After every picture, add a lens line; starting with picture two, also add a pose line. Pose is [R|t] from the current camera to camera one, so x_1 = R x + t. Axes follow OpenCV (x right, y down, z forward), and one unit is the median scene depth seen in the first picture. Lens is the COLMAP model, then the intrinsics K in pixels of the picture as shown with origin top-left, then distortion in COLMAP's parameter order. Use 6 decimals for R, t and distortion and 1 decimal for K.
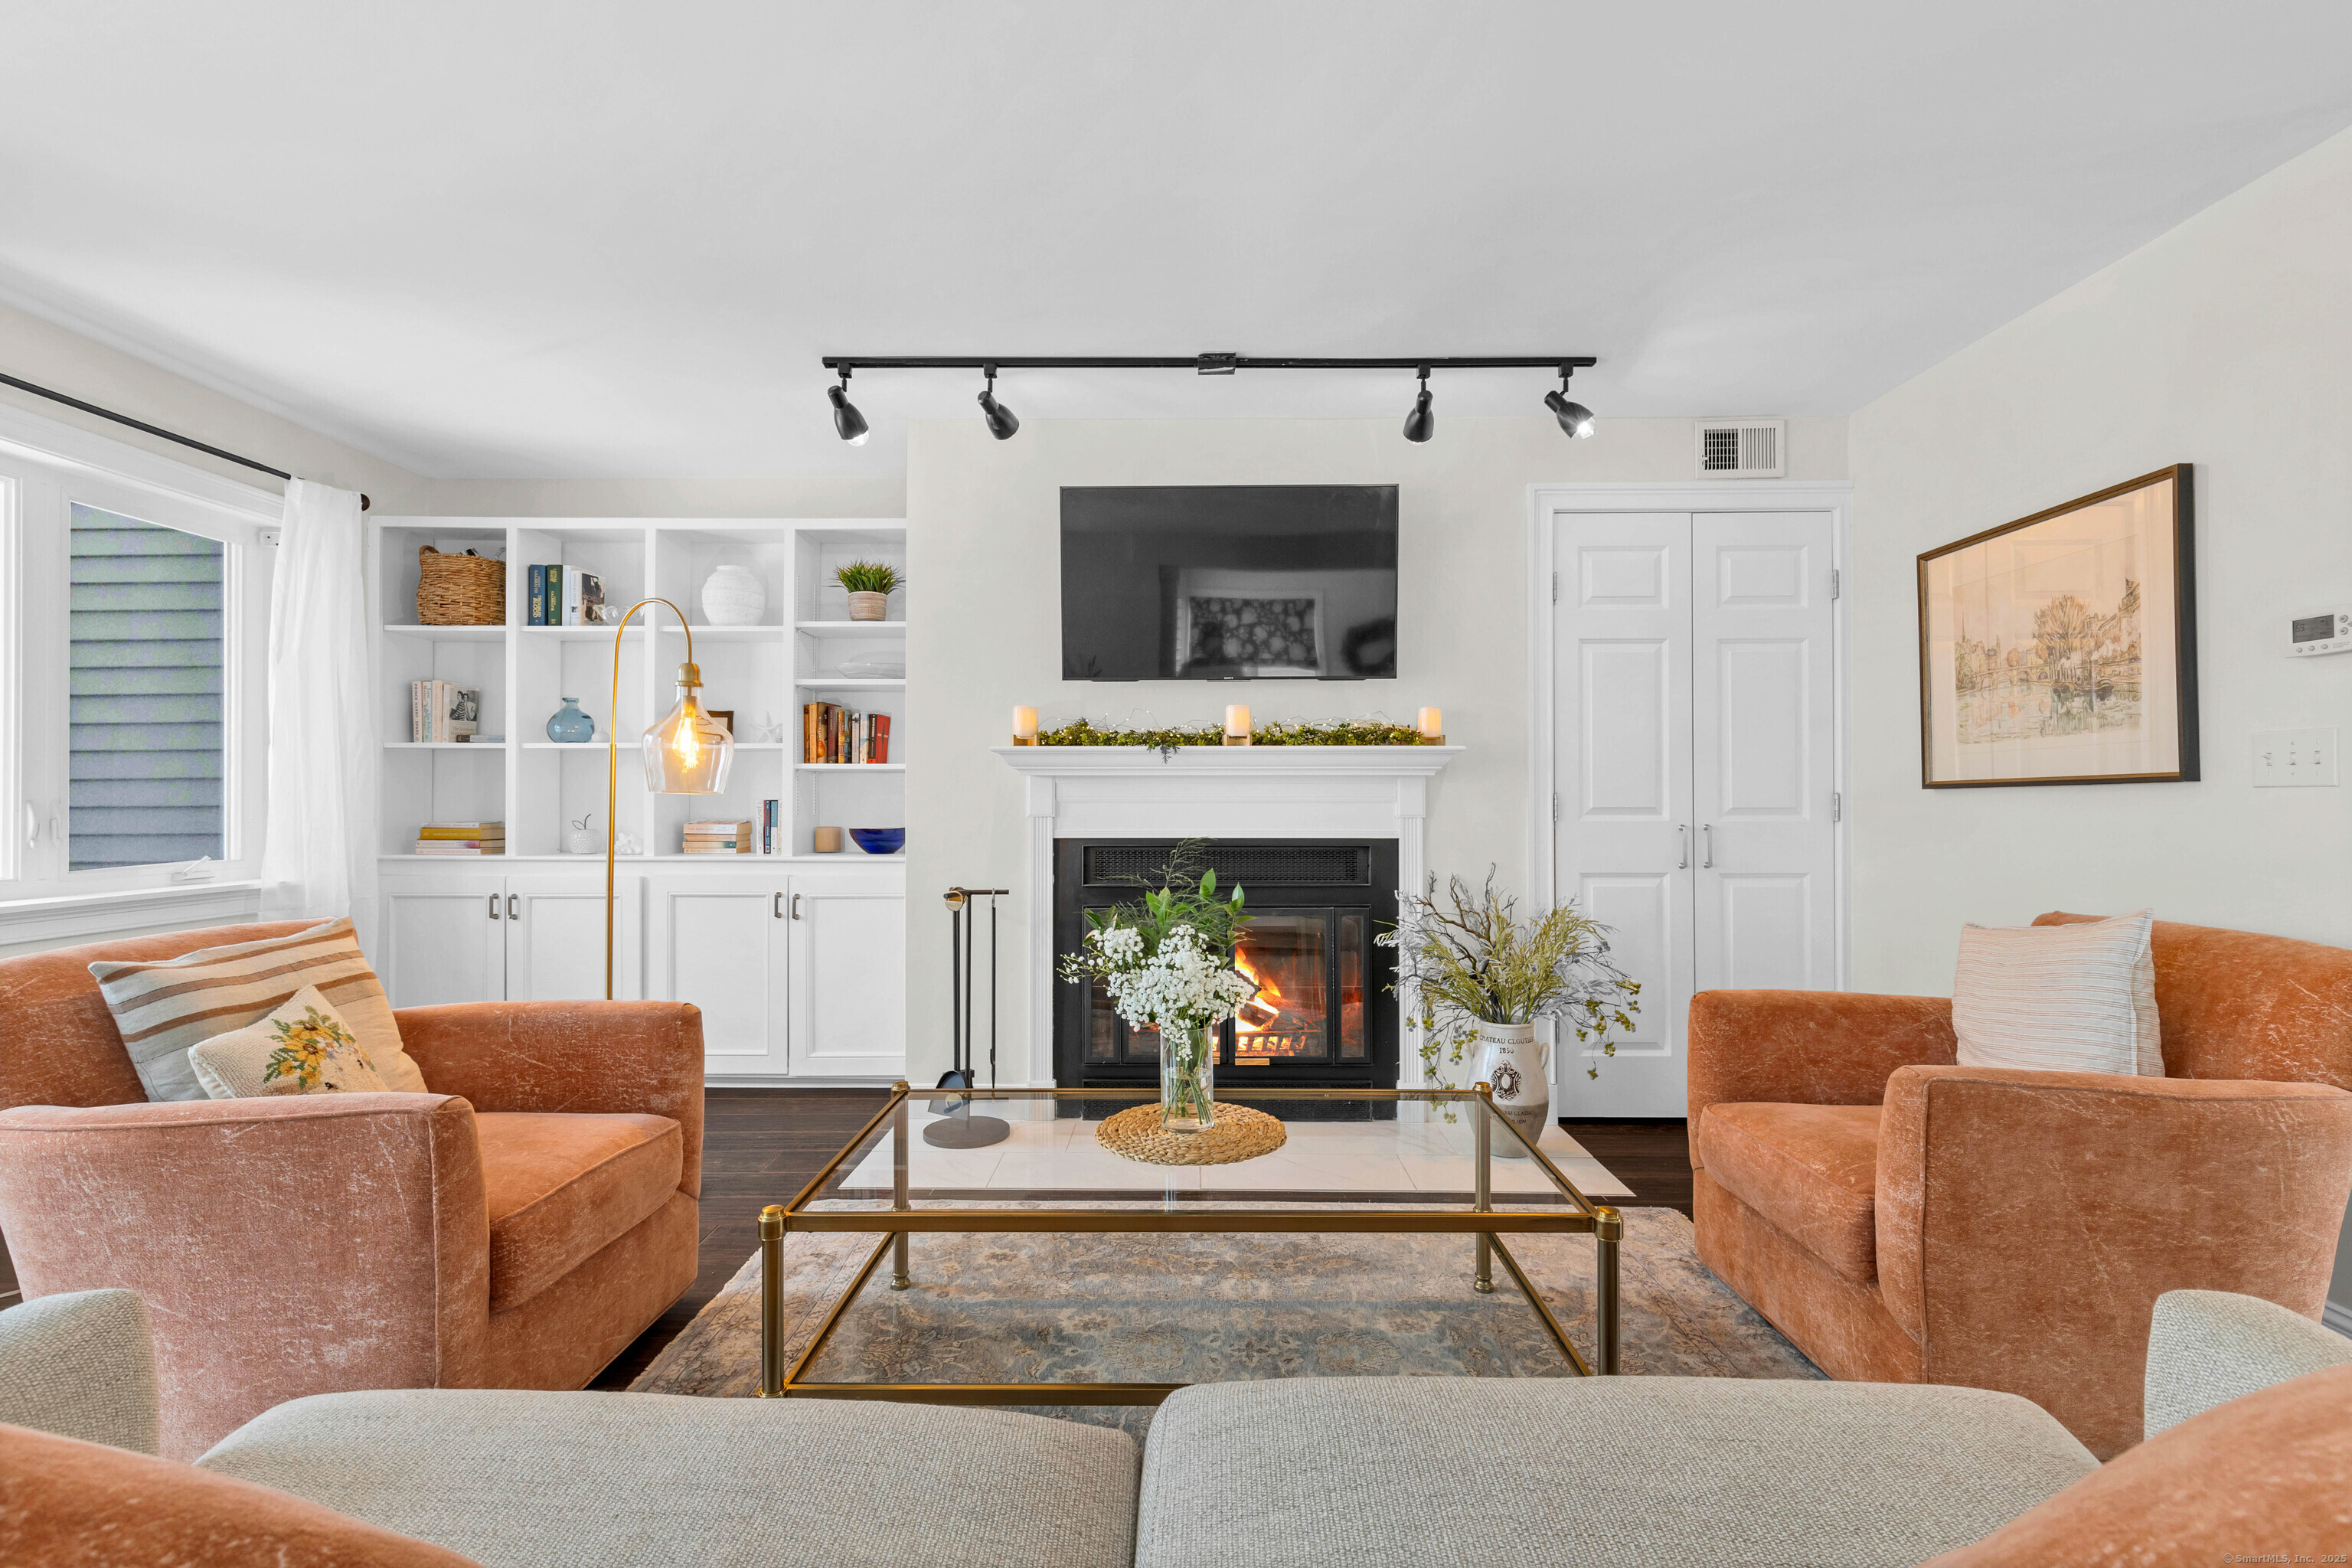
lens RADIAL K [[1082.3, 0, 1174.6], [0, 1082.3, 789.8], [0, 0, 1]] dist [0.014664, -0.003107]
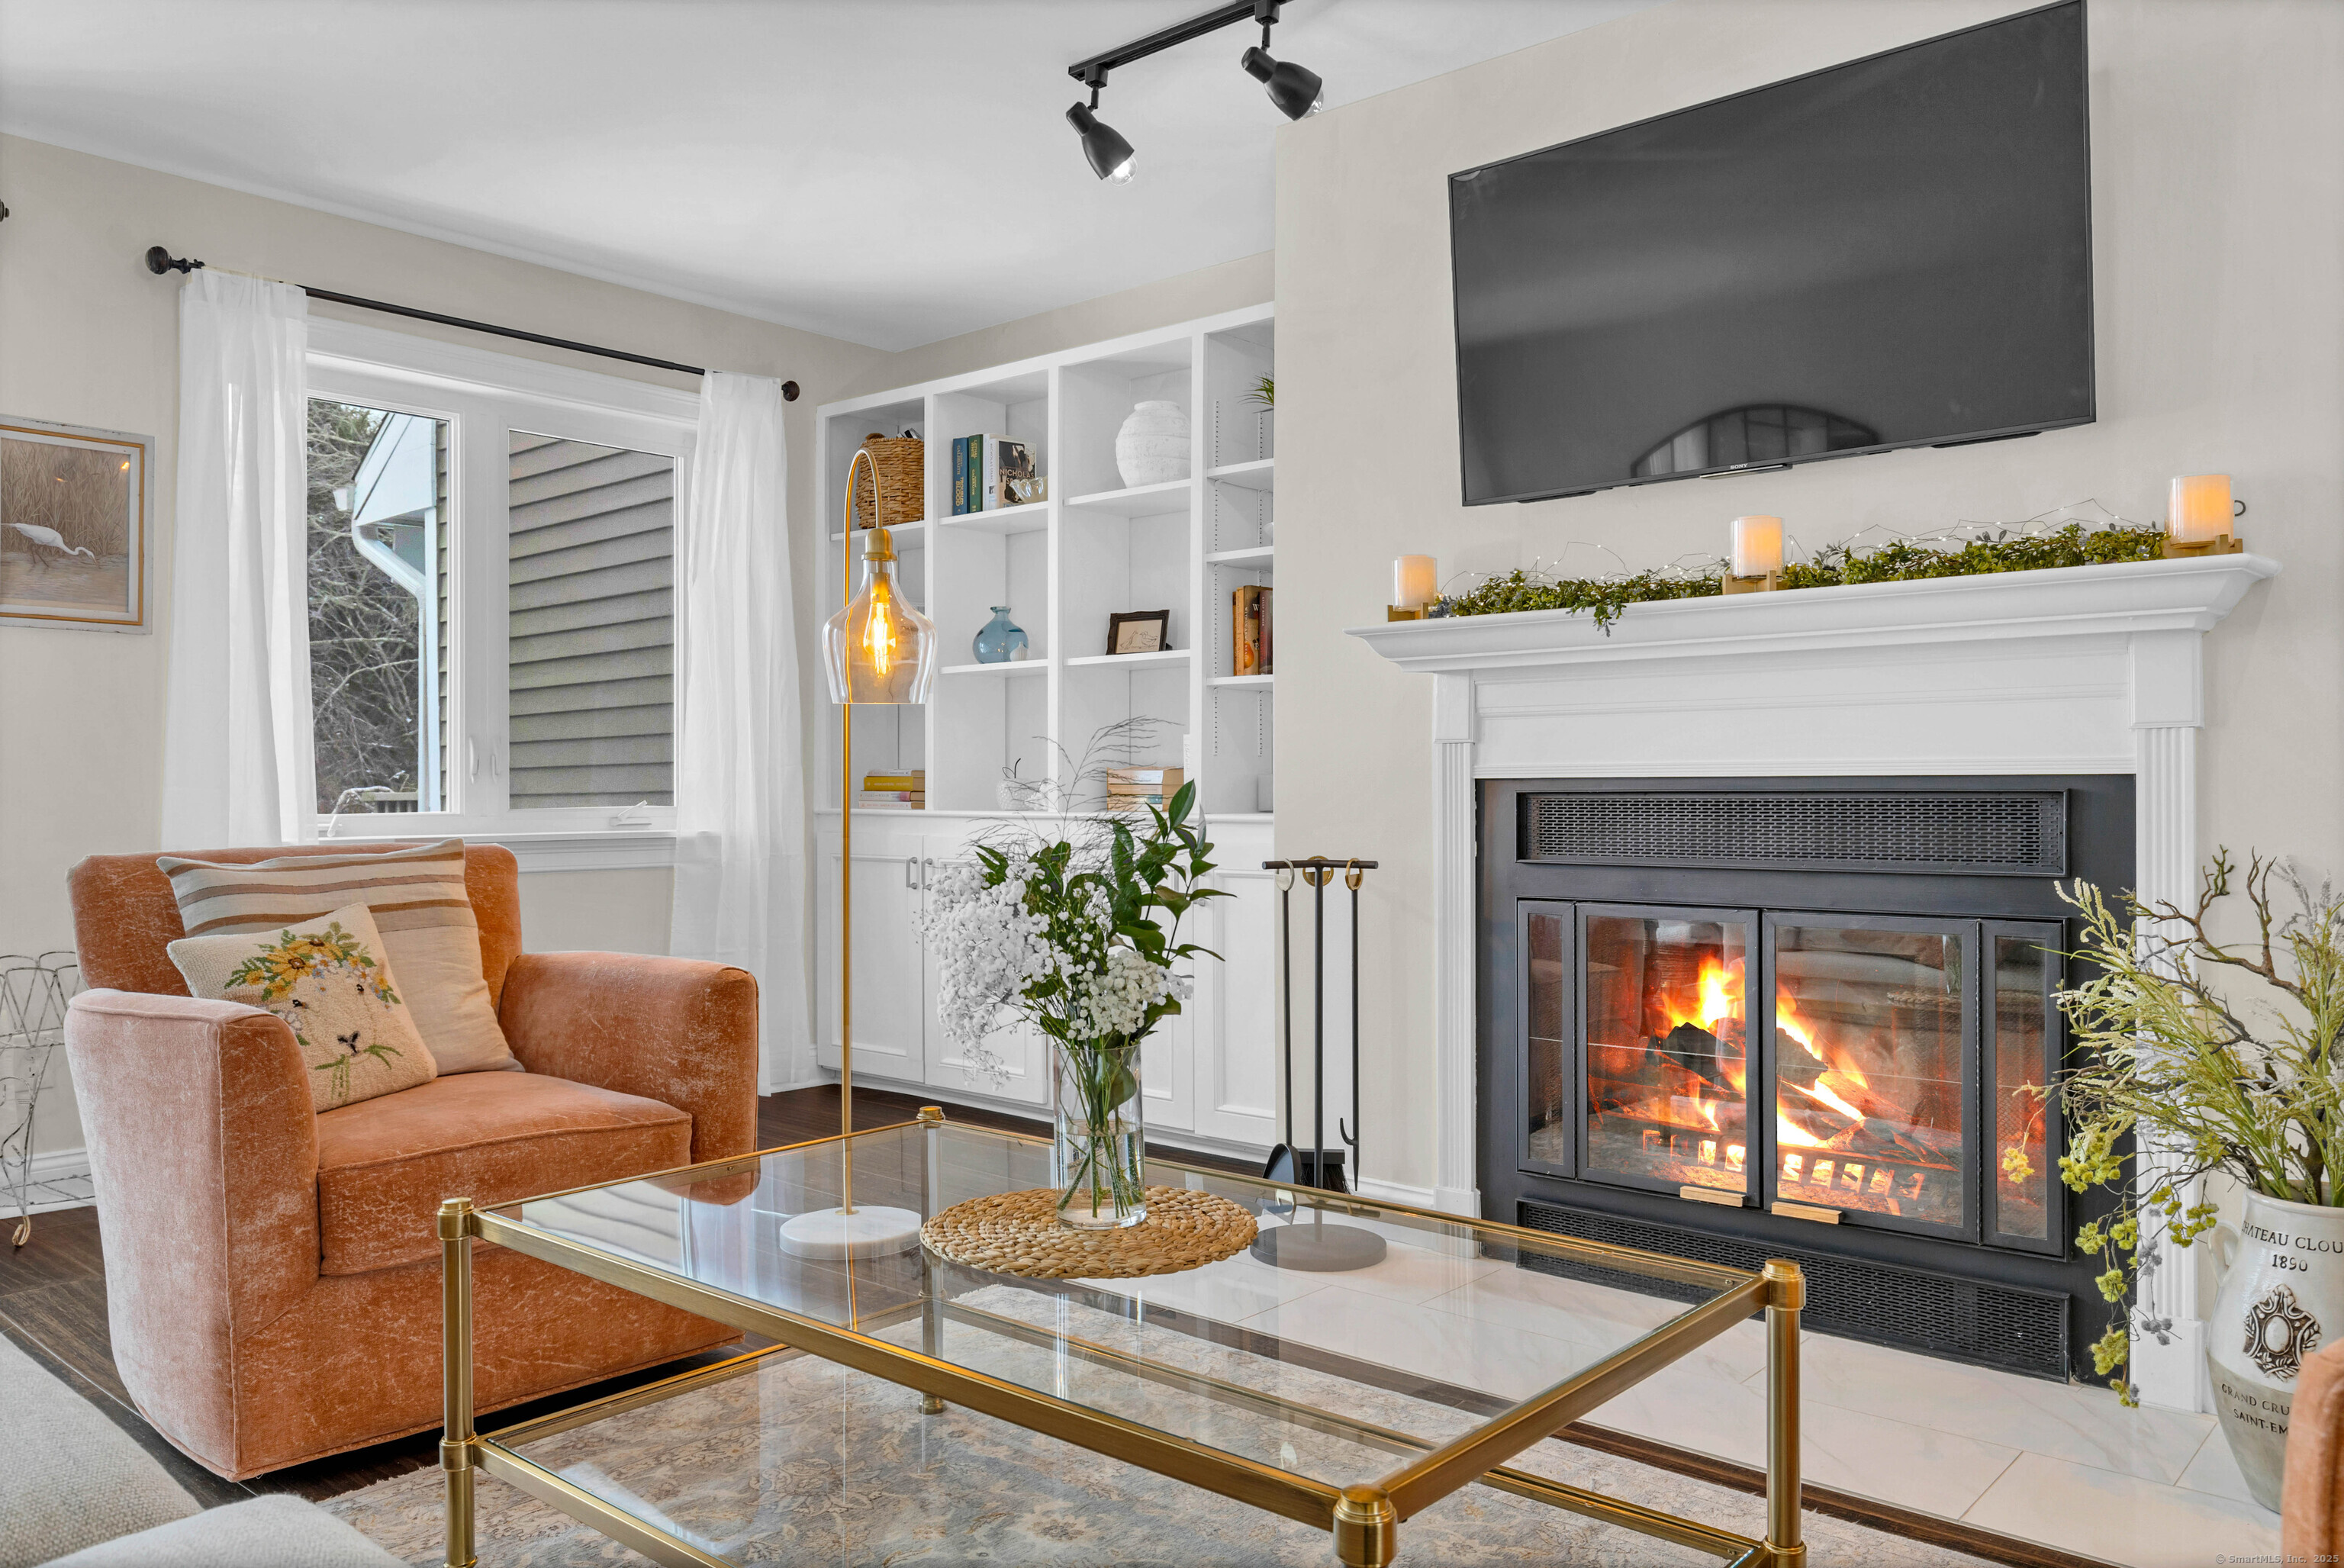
lens RADIAL K [[1686.4, 0, 1168.8], [0, 1686.4, 786.7], [0, 0, 1]] dist [-0.005295, 0.009273]
pose [[0.764788, -0.002486, -0.644277, 0.358681], [0.006914, 0.999967, 0.004350, 0.045269], [0.644244, -0.007782, 0.764780, 0.200339]]
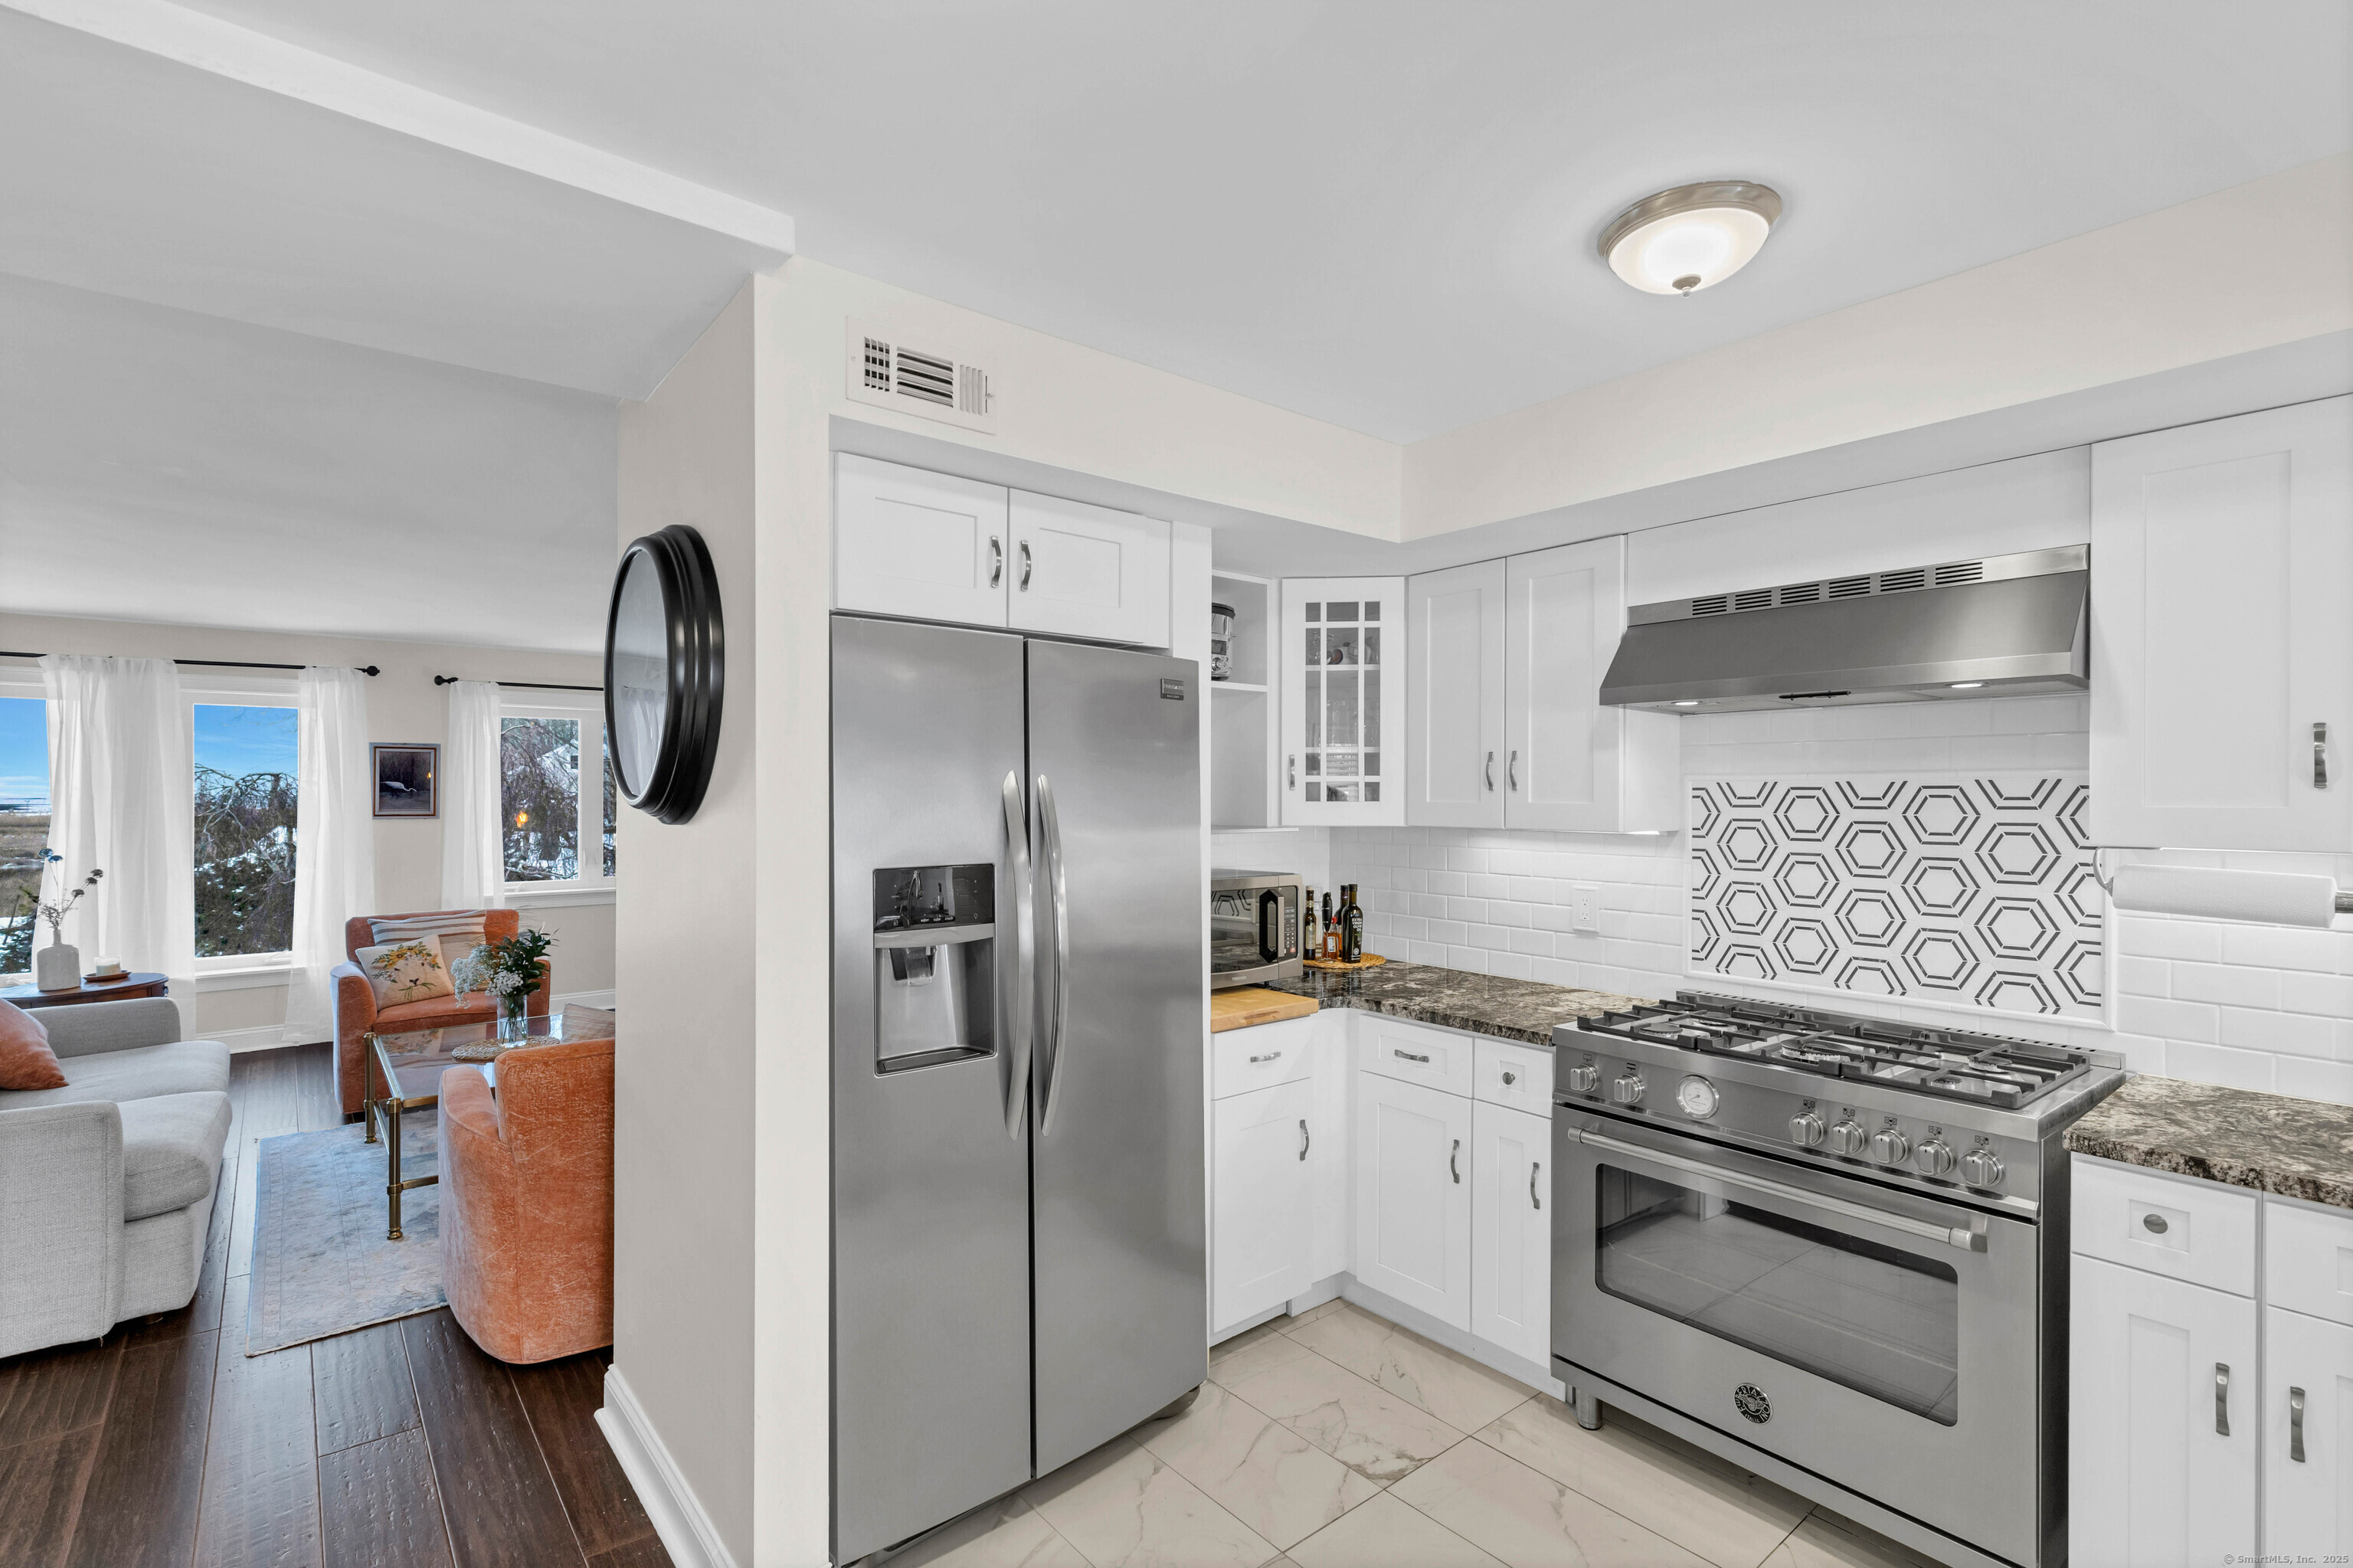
lens RADIAL K [[1082.8, 0, 1181.5], [0, 1082.8, 792.7], [0, 0, 1]] dist [0.014664, -0.003107]
pose [[0.649624, 0.001816, -0.760254, 1.414544], [0.003420, 0.999980, 0.005311, -0.103896], [0.760248, -0.006051, 0.649604, 0.364743]]
